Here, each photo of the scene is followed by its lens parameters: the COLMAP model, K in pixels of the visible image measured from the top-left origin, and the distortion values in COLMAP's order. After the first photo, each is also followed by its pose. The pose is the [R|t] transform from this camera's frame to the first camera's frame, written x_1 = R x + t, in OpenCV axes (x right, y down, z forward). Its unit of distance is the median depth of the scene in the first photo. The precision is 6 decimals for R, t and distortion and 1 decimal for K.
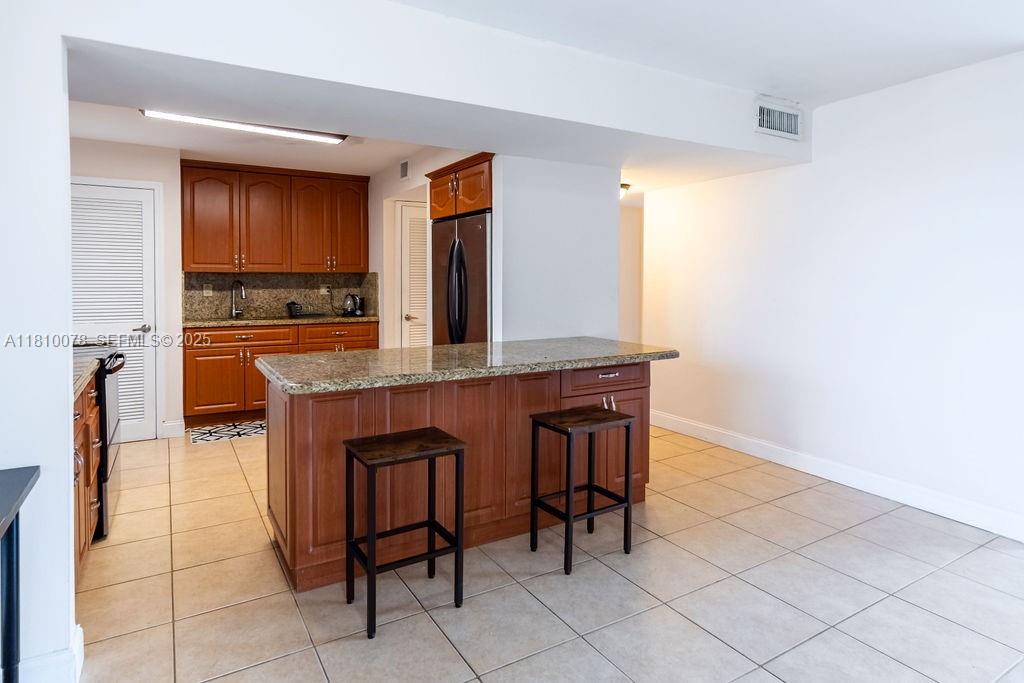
lens RADIAL K [[569.1, 0, 511.0], [0, 569.1, 285.2], [0, 0, 1]] dist [0.005209, 0.002758]
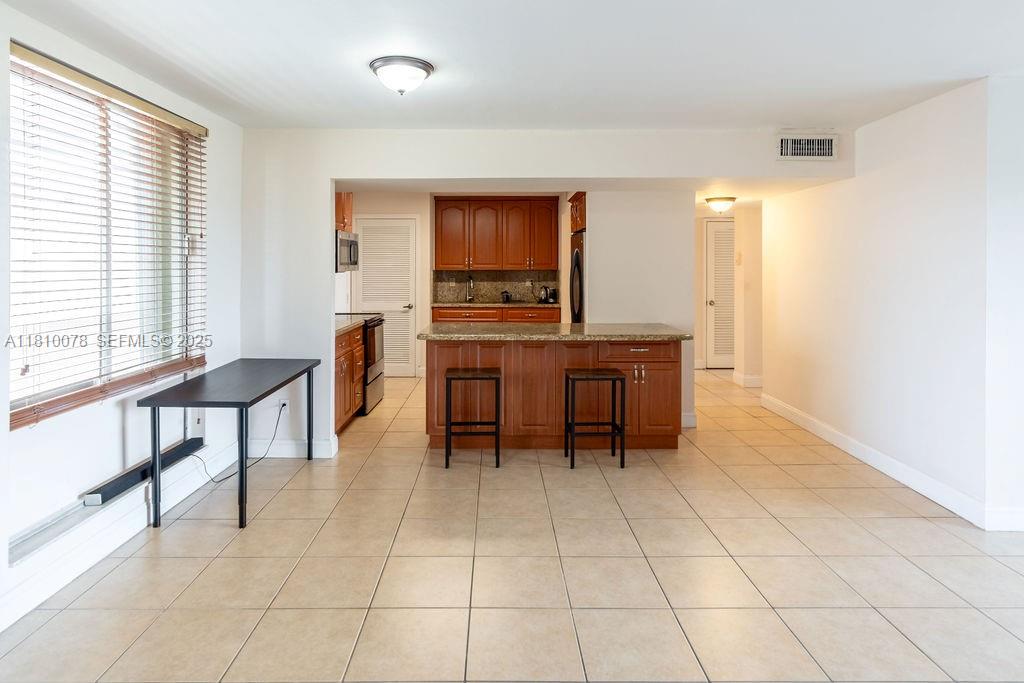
lens RADIAL K [[583.0, 0, 496.0], [0, 583.0, 263.1], [0, 0, 1]] dist [0.006261, 0.001707]
pose [[0.856474, -0.004057, -0.516175, 0.380857], [-0.005253, 0.999849, -0.016576, -0.017898], [0.516164, 0.016908, 0.856323, -0.254524]]
